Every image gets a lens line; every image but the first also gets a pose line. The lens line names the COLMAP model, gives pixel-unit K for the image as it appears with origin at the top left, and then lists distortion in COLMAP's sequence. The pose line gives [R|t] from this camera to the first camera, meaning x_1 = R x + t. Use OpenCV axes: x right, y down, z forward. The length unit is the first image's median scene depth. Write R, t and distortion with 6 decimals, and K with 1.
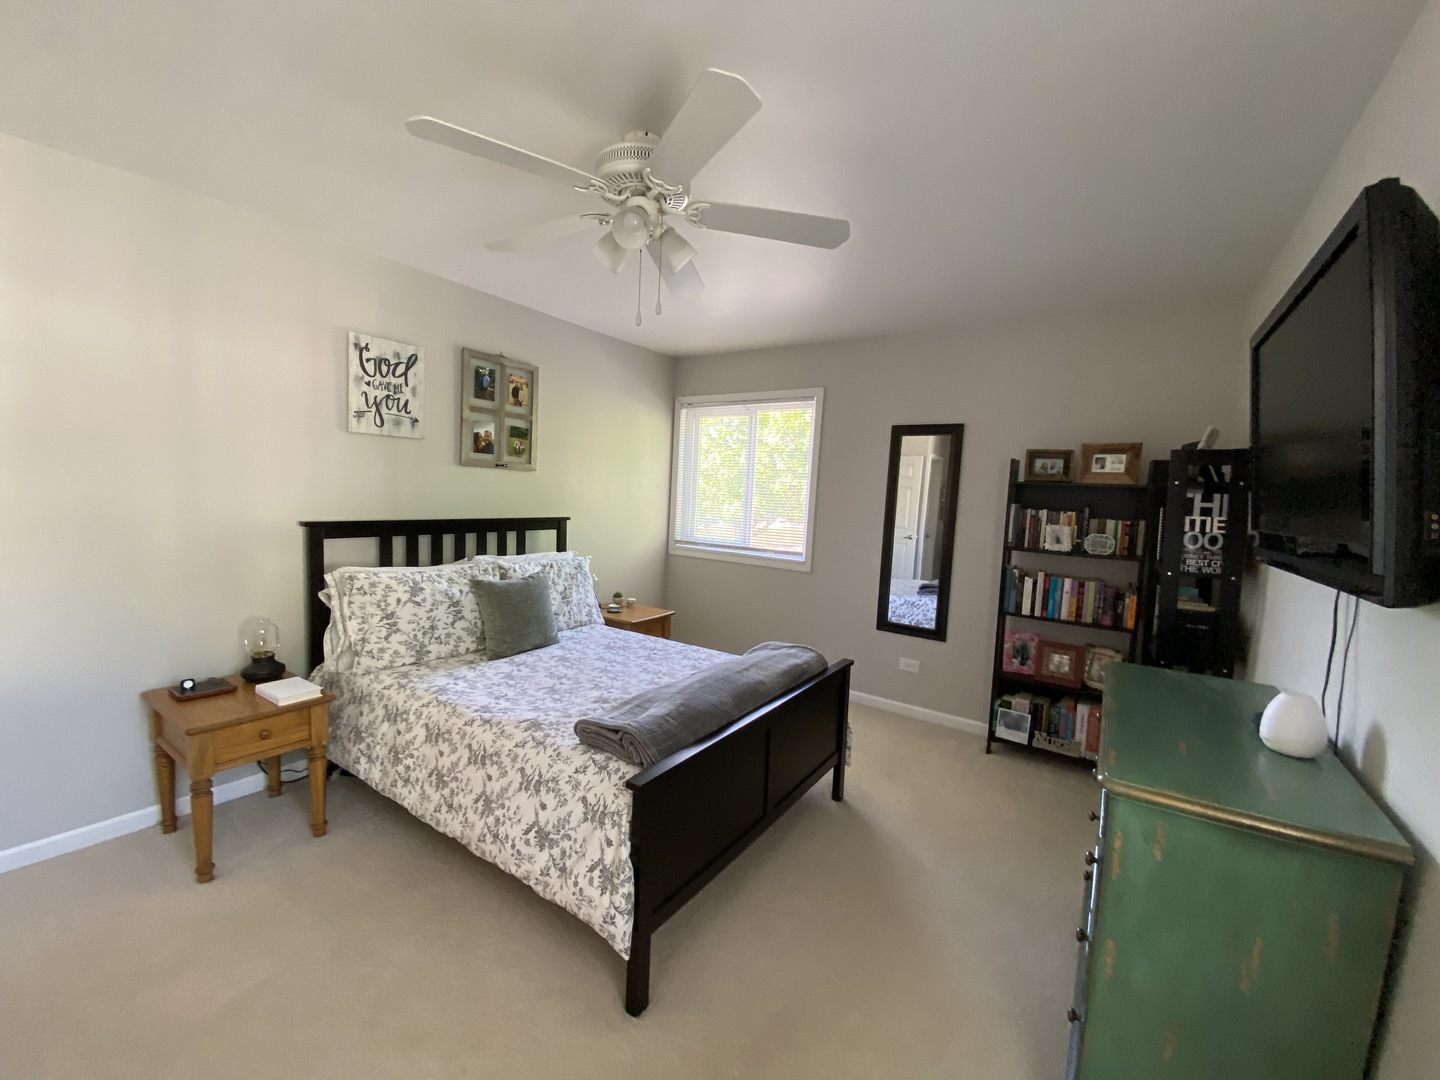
lens RADIAL K [[576.1, 0, 721.0], [0, 576.1, 538.6], [0, 0, 1]] dist [0.034232, -0.024473]
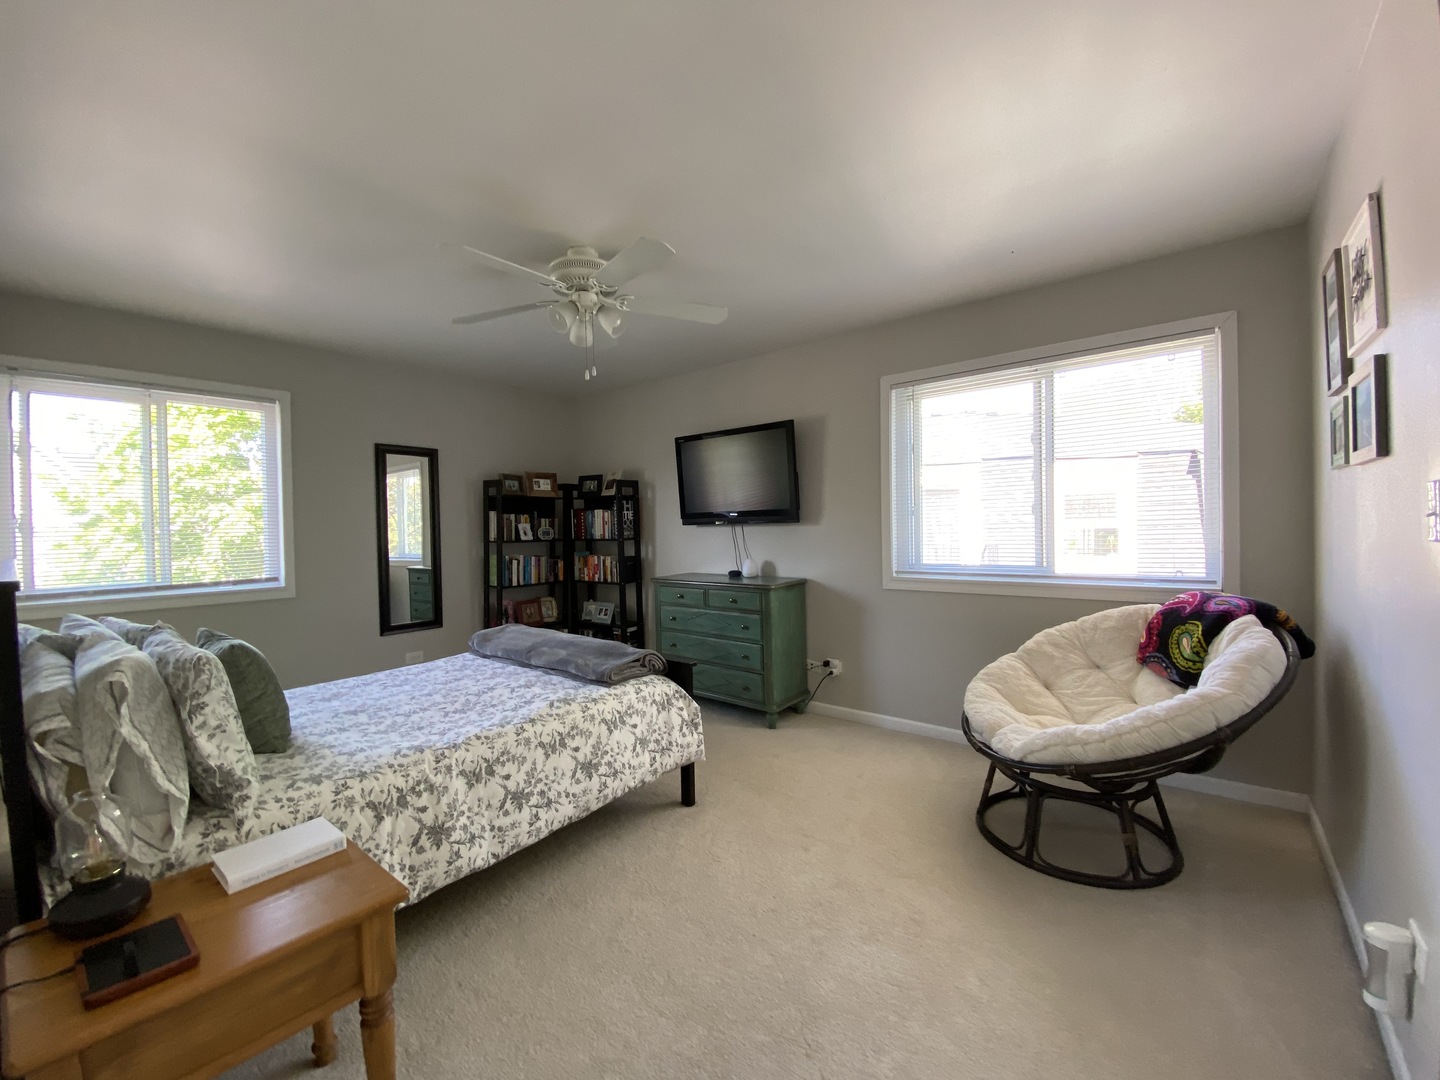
lens RADIAL K [[576.1, 0, 721.0], [0, 576.1, 538.6], [0, 0, 1]] dist [0.034232, -0.024473]
pose [[0.078756, -0.071105, 0.994355, -0.934736], [0.104716, 0.992525, 0.062680, -0.025876], [-0.991379, 0.099188, 0.085613, 0.366018]]
